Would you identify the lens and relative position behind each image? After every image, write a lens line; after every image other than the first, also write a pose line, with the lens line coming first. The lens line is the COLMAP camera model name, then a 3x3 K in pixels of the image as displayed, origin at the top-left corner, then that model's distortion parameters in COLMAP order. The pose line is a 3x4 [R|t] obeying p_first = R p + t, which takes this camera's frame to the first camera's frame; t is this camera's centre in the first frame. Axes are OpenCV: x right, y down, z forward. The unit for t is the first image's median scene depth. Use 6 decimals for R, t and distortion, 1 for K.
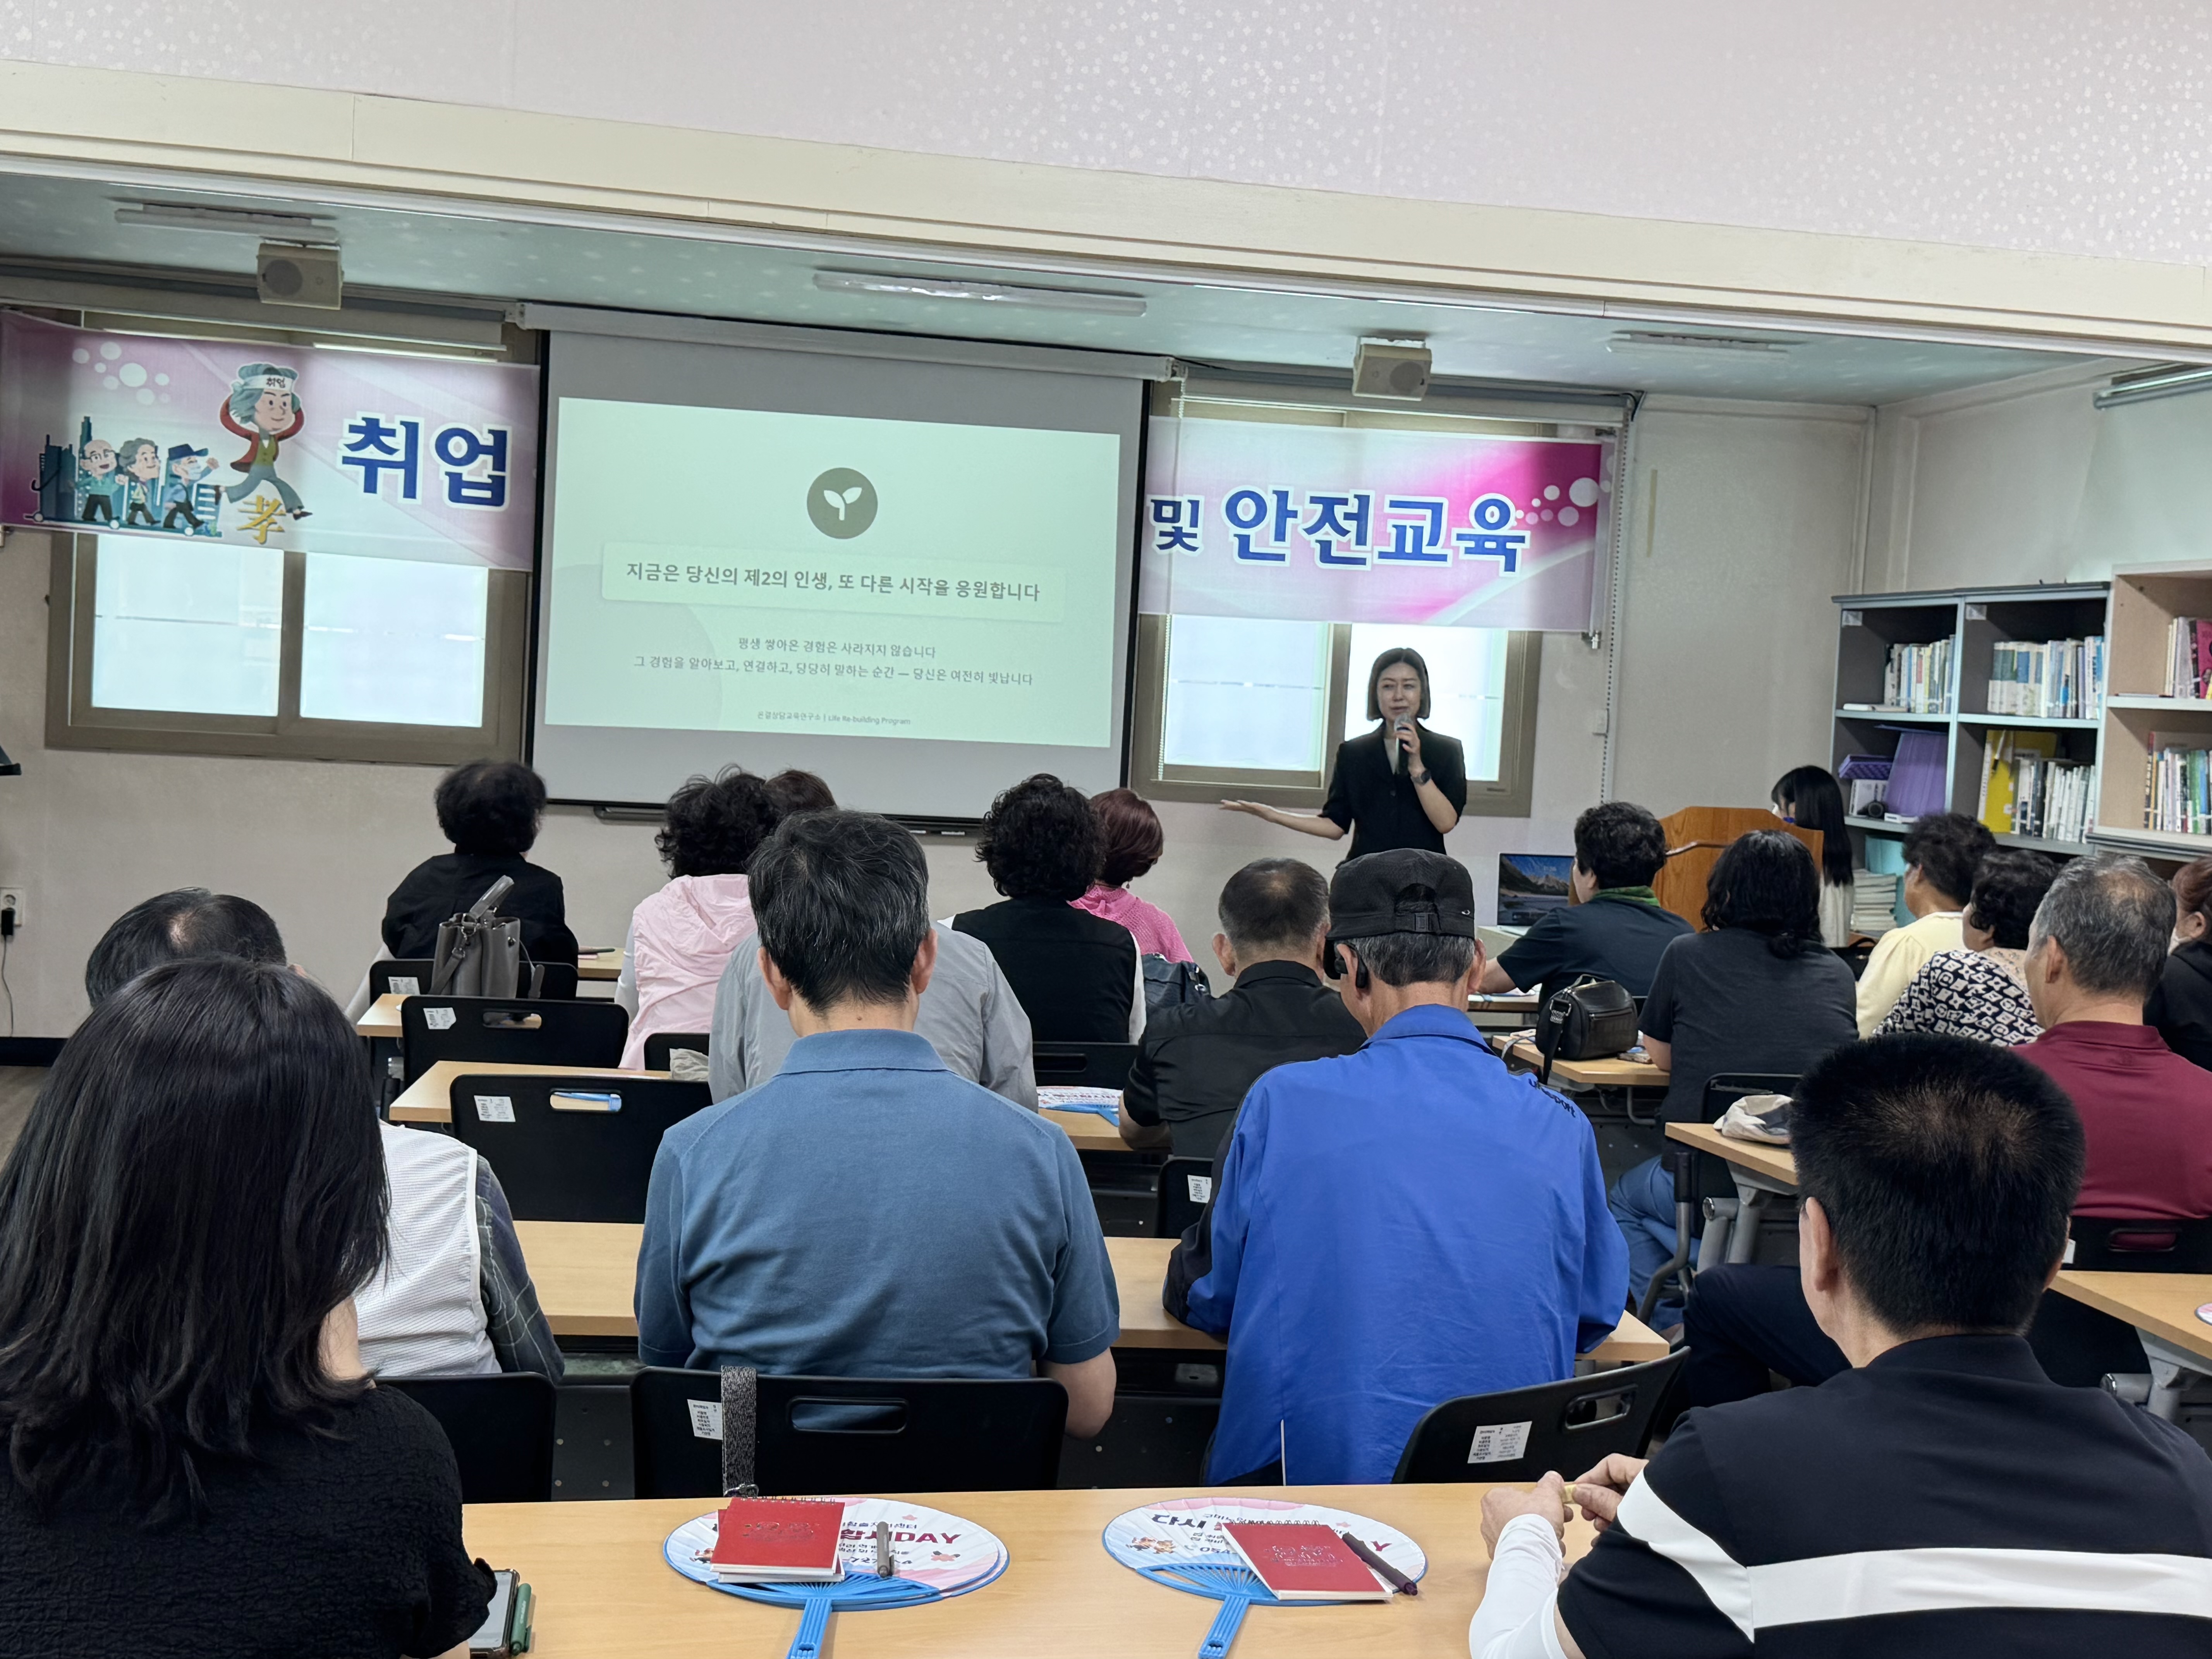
lens RADIAL K [[2546.0, 0, 1090.7], [0, 2546.0, 890.5], [0, 0, 1]] dist [0.329503, -0.841634]
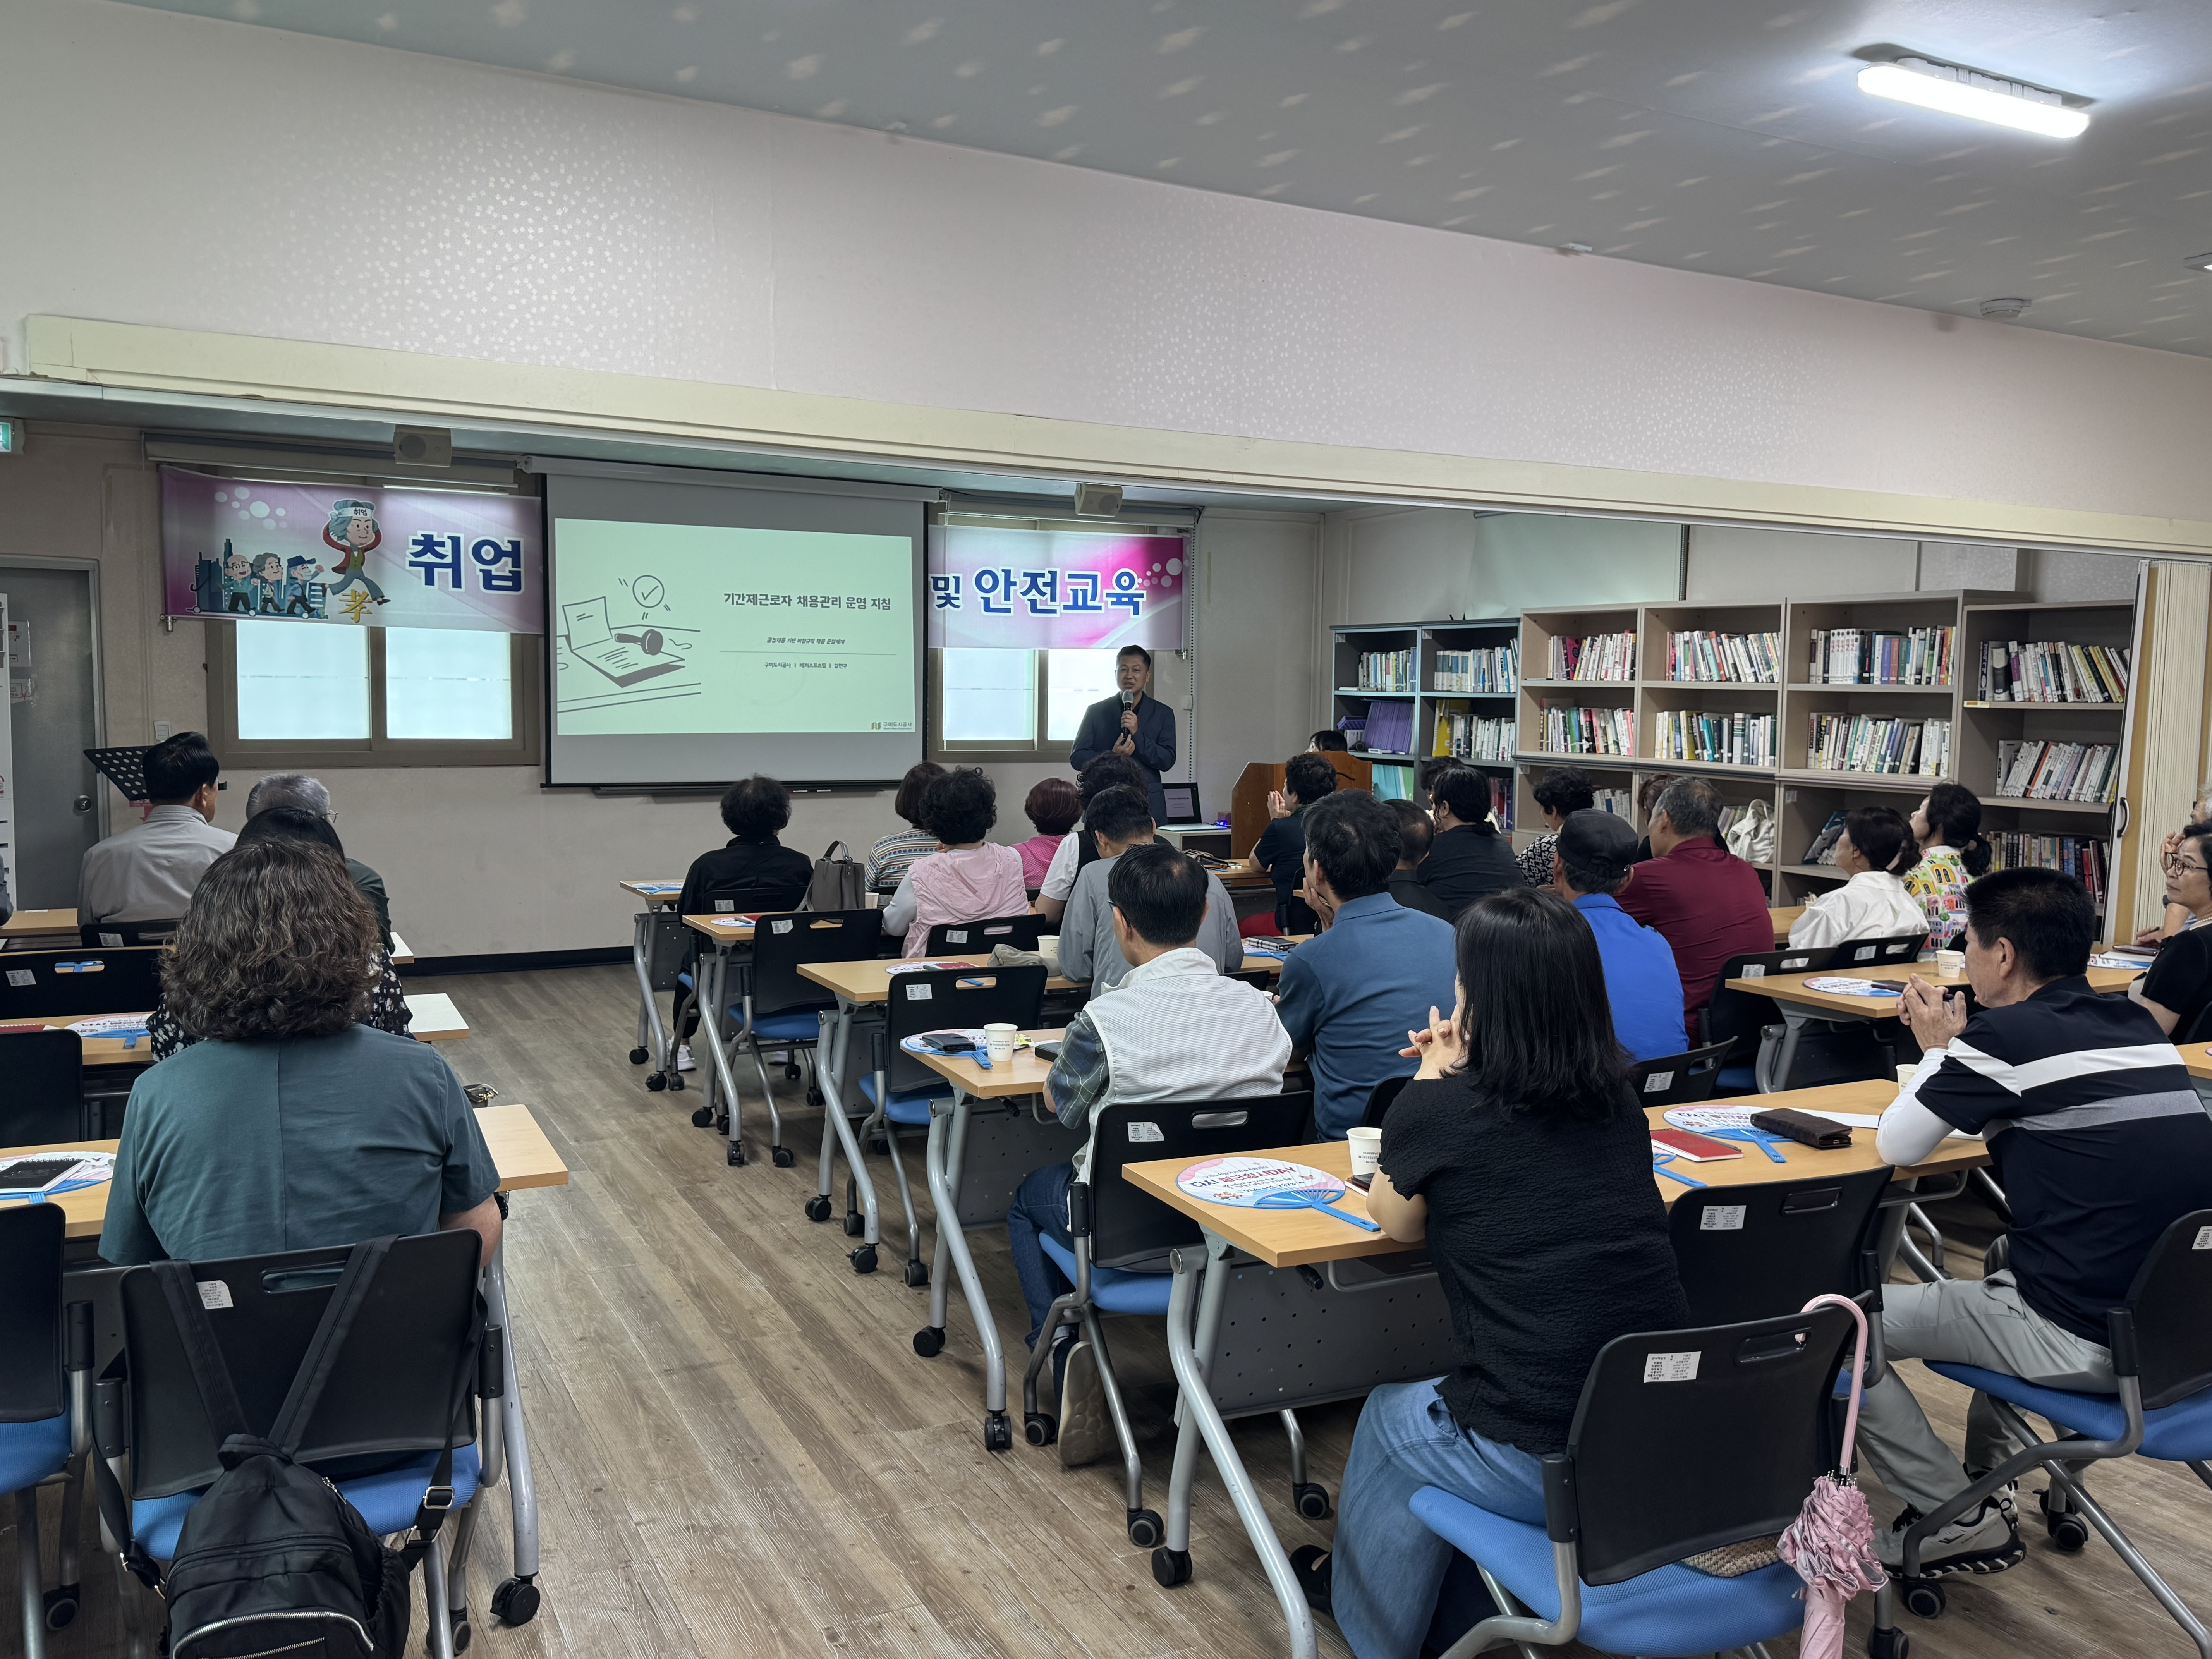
lens RADIAL K [[1694.8, 0, 1095.3], [0, 1694.8, 822.6], [0, 0, 1]] dist [0.197678, -0.412030]
pose [[0.956540, -0.064791, 0.284313, -0.202032], [0.060860, 0.997889, 0.022647, -0.016866], [-0.285180, -0.004359, 0.958464, -0.050372]]
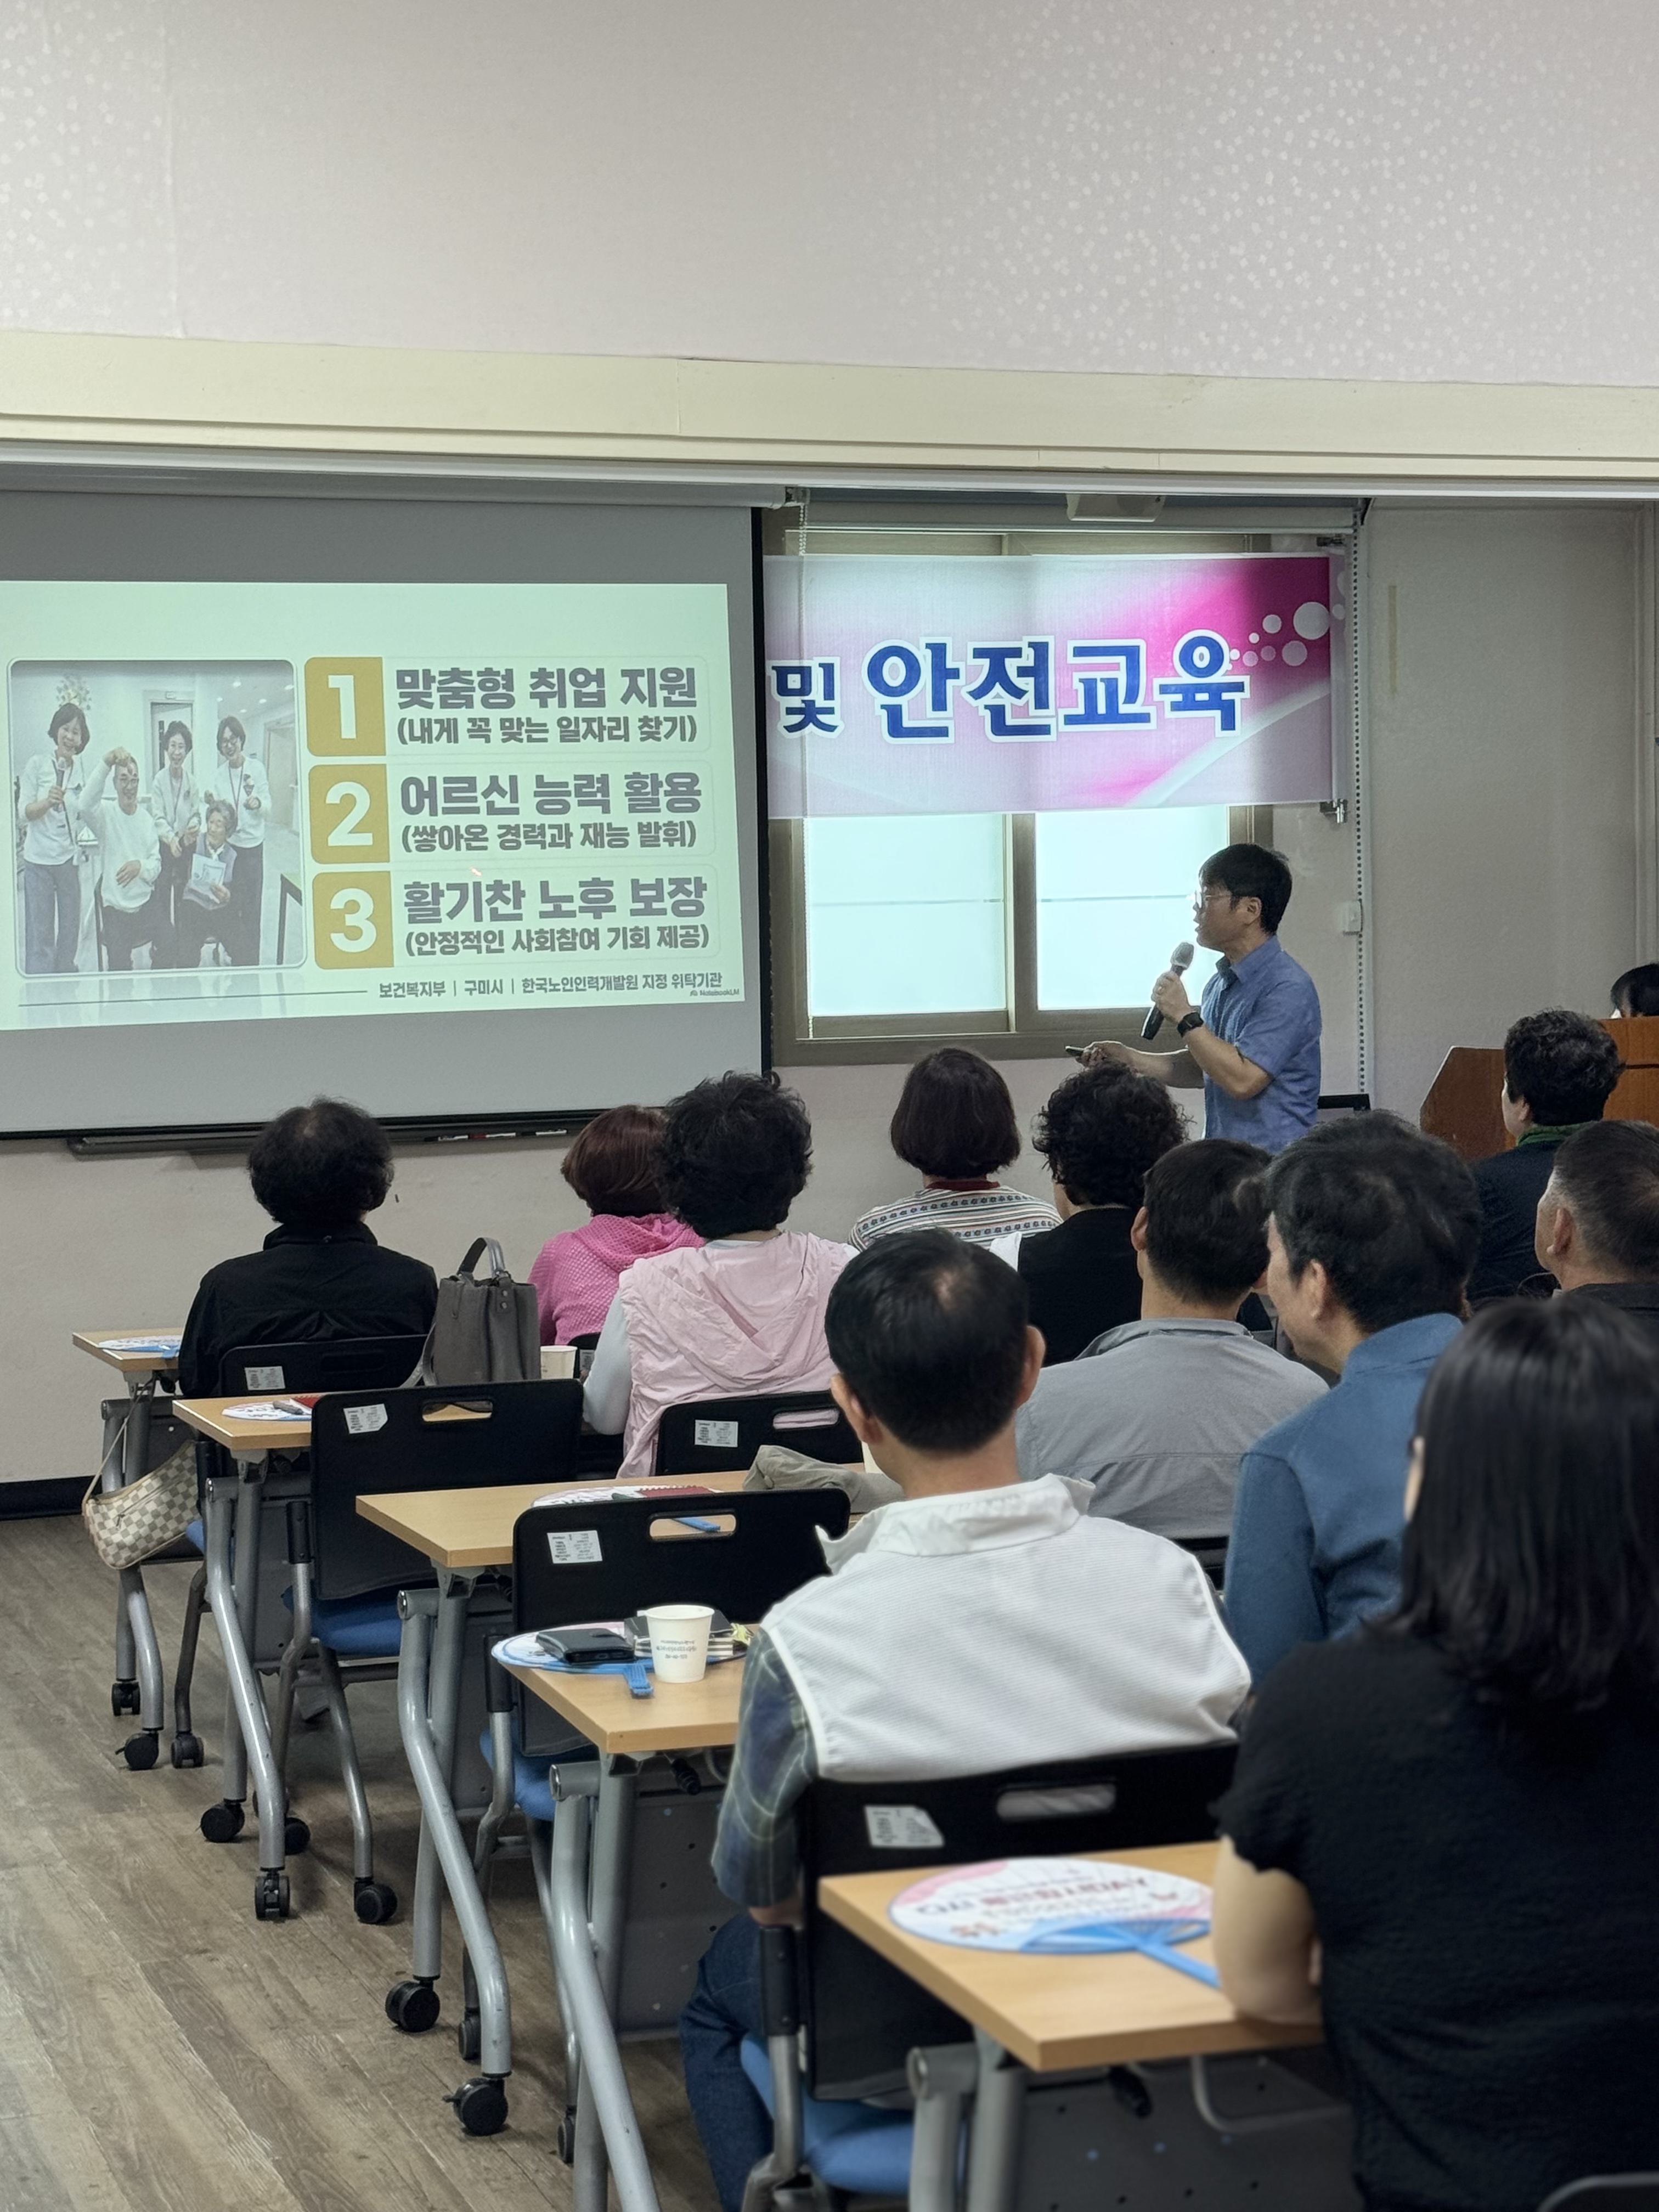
lens RADIAL K [[3770.4, 0, 829.5], [0, 3770.4, 1106.0], [0, 0, 1]] dist [0.419998, -1.656951]
pose [[0.982676, -0.083874, 0.165268, -0.161629], [0.086717, 0.996182, -0.010053, -0.012633], [-0.163793, 0.024210, 0.986198, -0.096172]]
